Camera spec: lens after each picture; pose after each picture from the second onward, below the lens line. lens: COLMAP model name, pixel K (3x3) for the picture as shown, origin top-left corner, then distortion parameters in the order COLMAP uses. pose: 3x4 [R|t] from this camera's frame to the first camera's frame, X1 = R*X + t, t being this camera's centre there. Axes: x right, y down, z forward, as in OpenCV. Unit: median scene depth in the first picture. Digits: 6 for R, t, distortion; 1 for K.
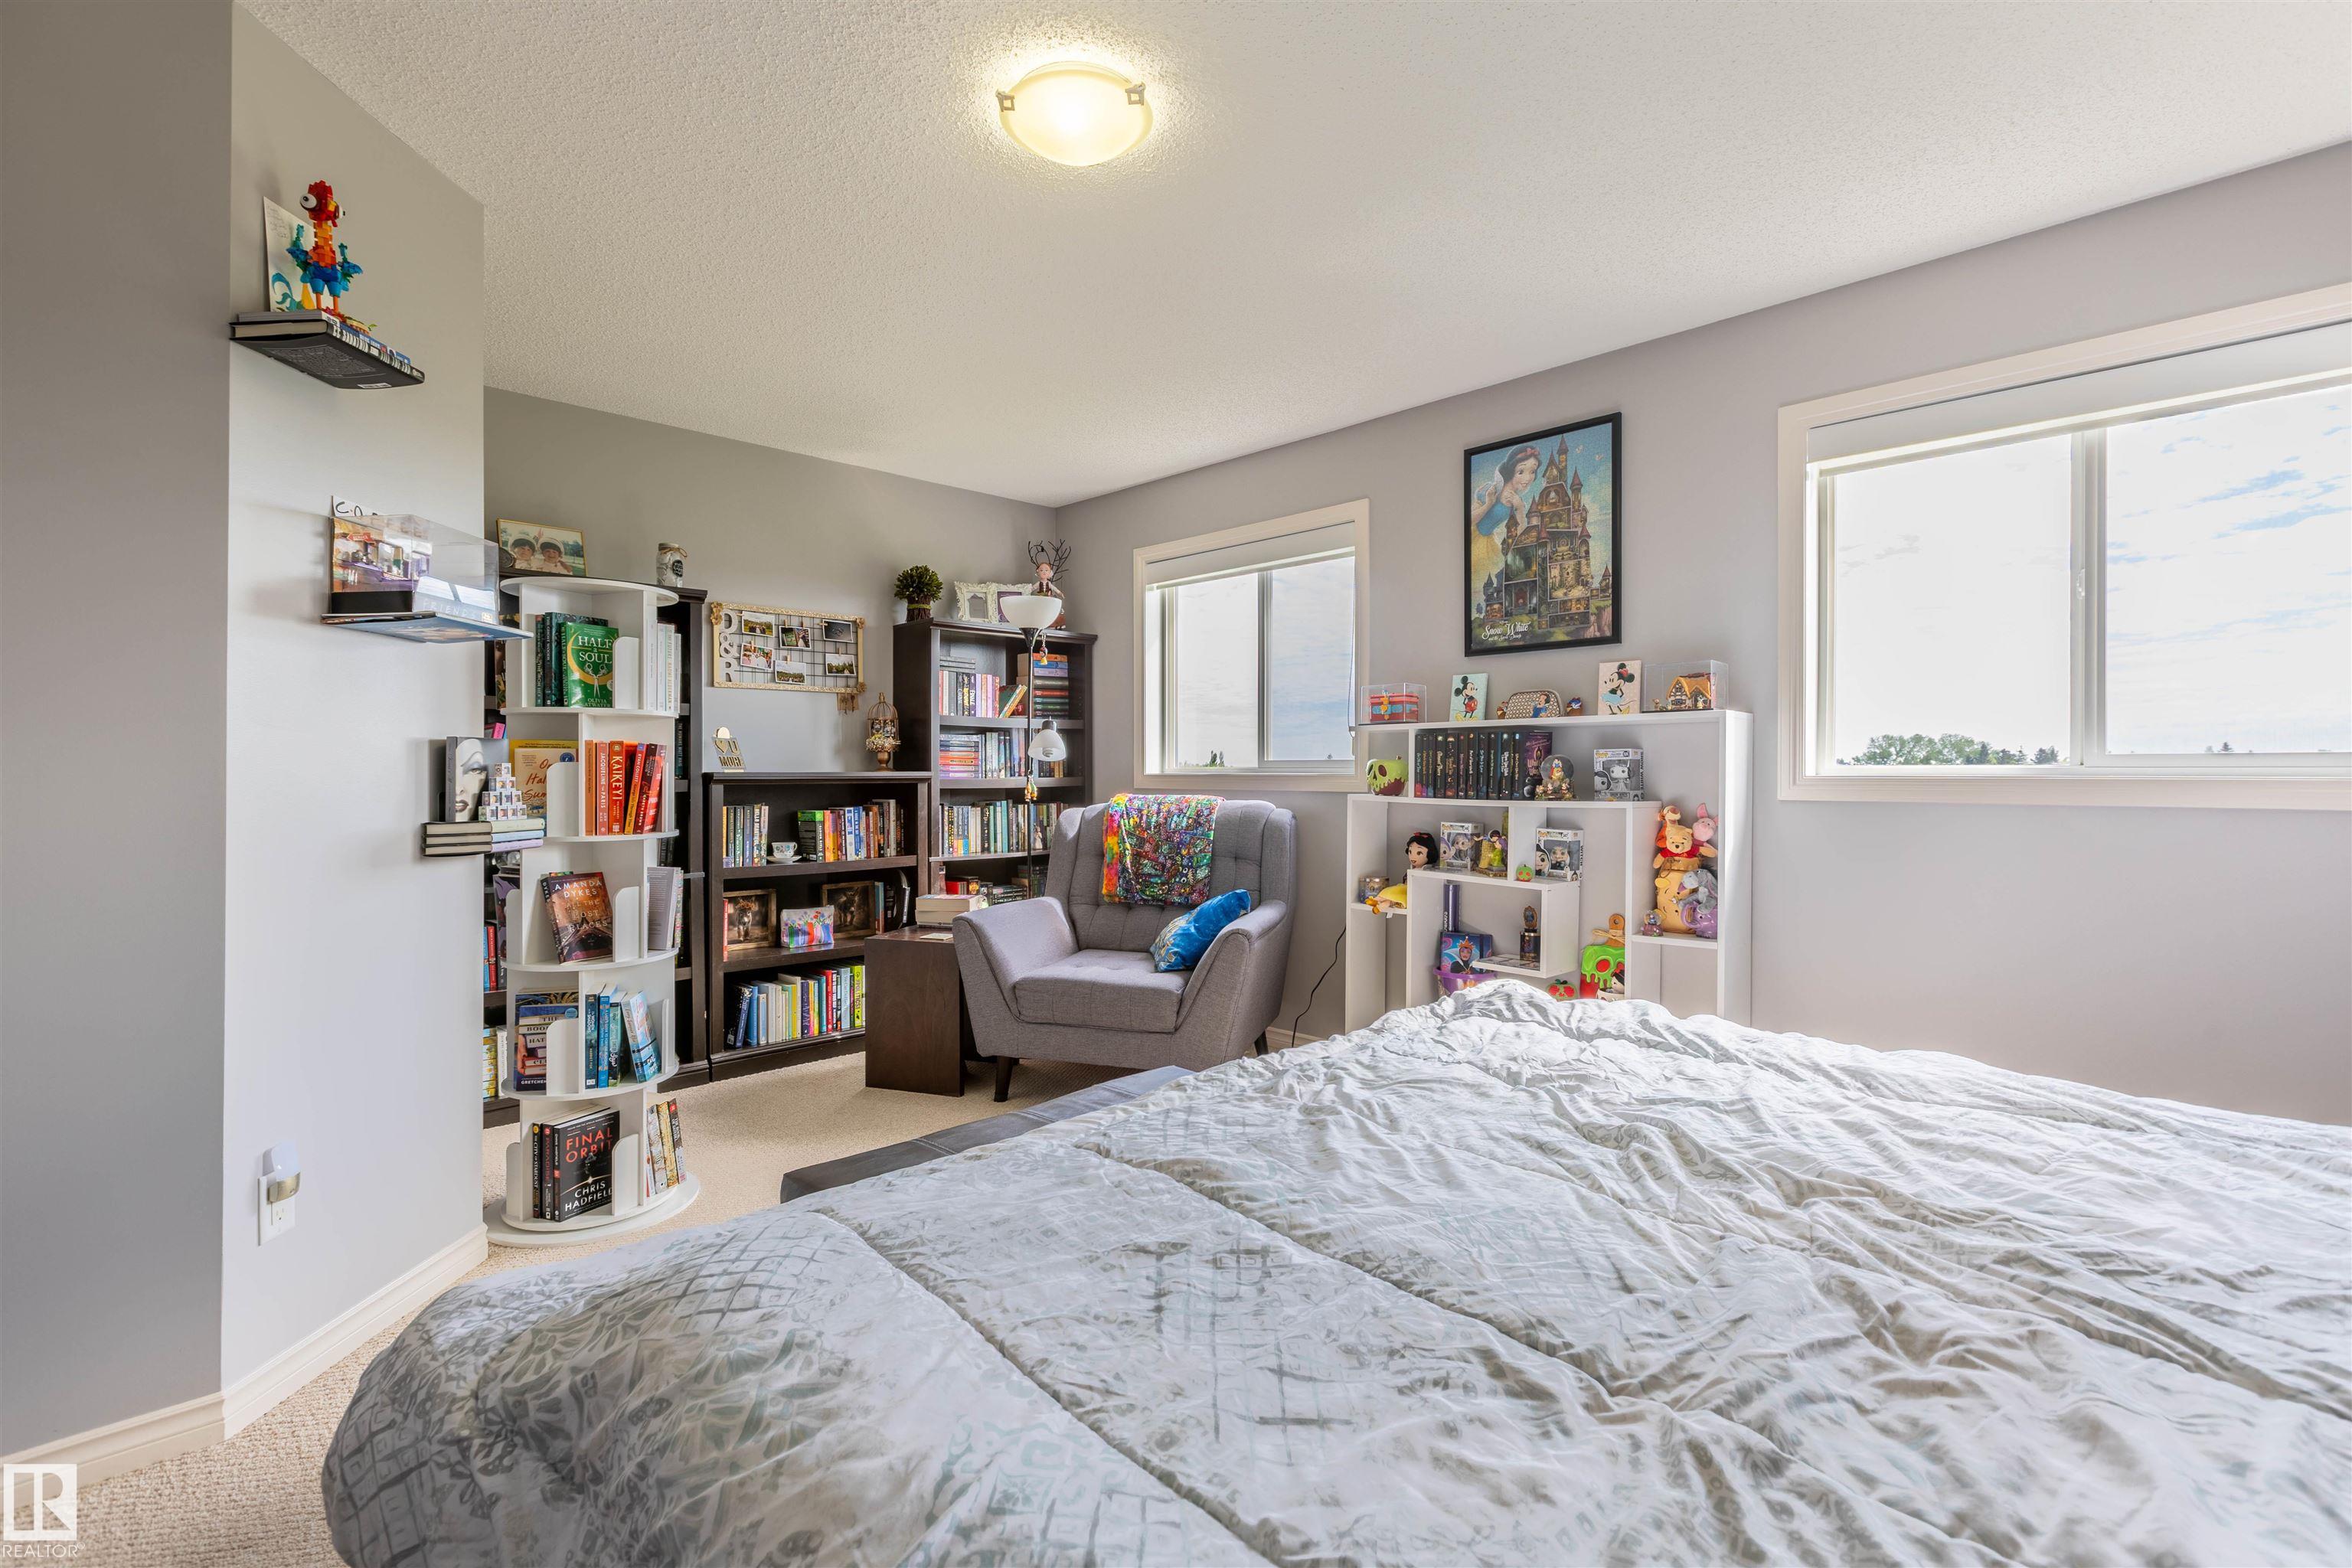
lens RADIAL K [[1062.0, 0, 1176.0], [0, 1062.0, 784.0], [0, 0, 1]] dist [-0.001061, -0.000165]
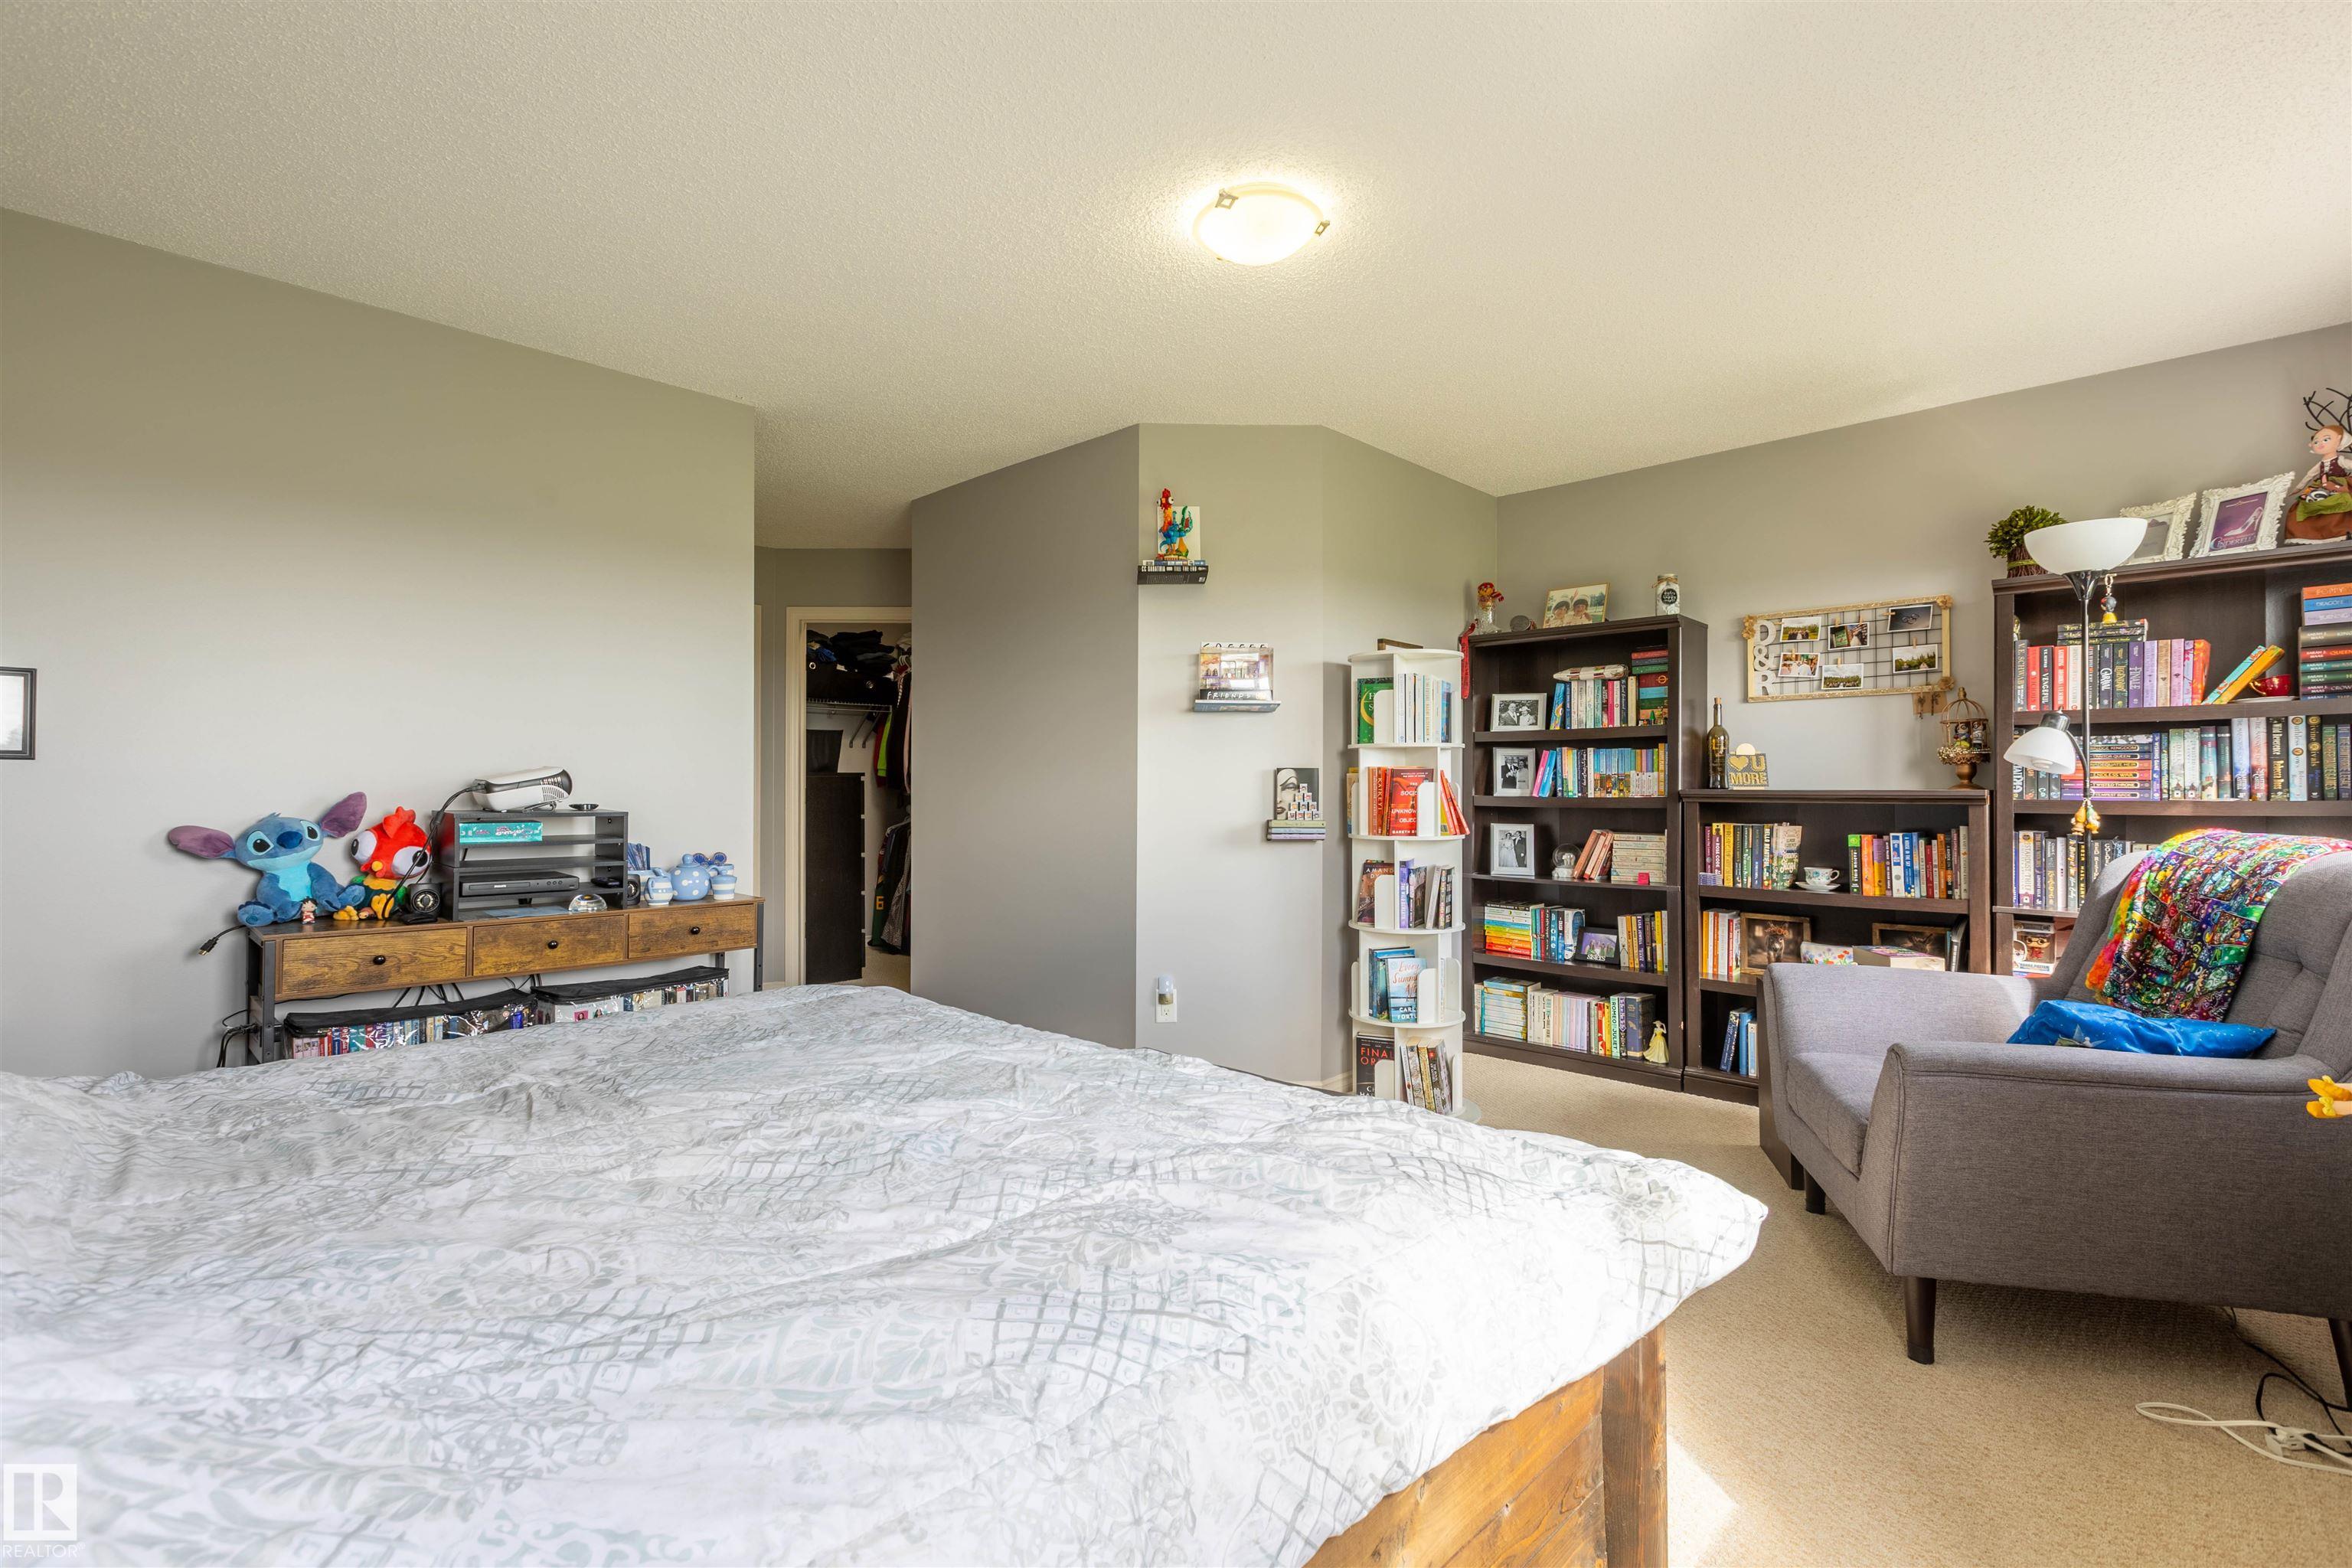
lens RADIAL K [[1069.5, 0, 1176.0], [0, 1069.5, 784.0], [0, 0, 1]] dist [0.001101, 0.000073]
pose [[0.021585, -0.002554, -0.999764, 0.515506], [-0.011301, 0.999932, -0.002798, -0.007152], [0.999703, 0.011358, 0.021554, 0.430311]]
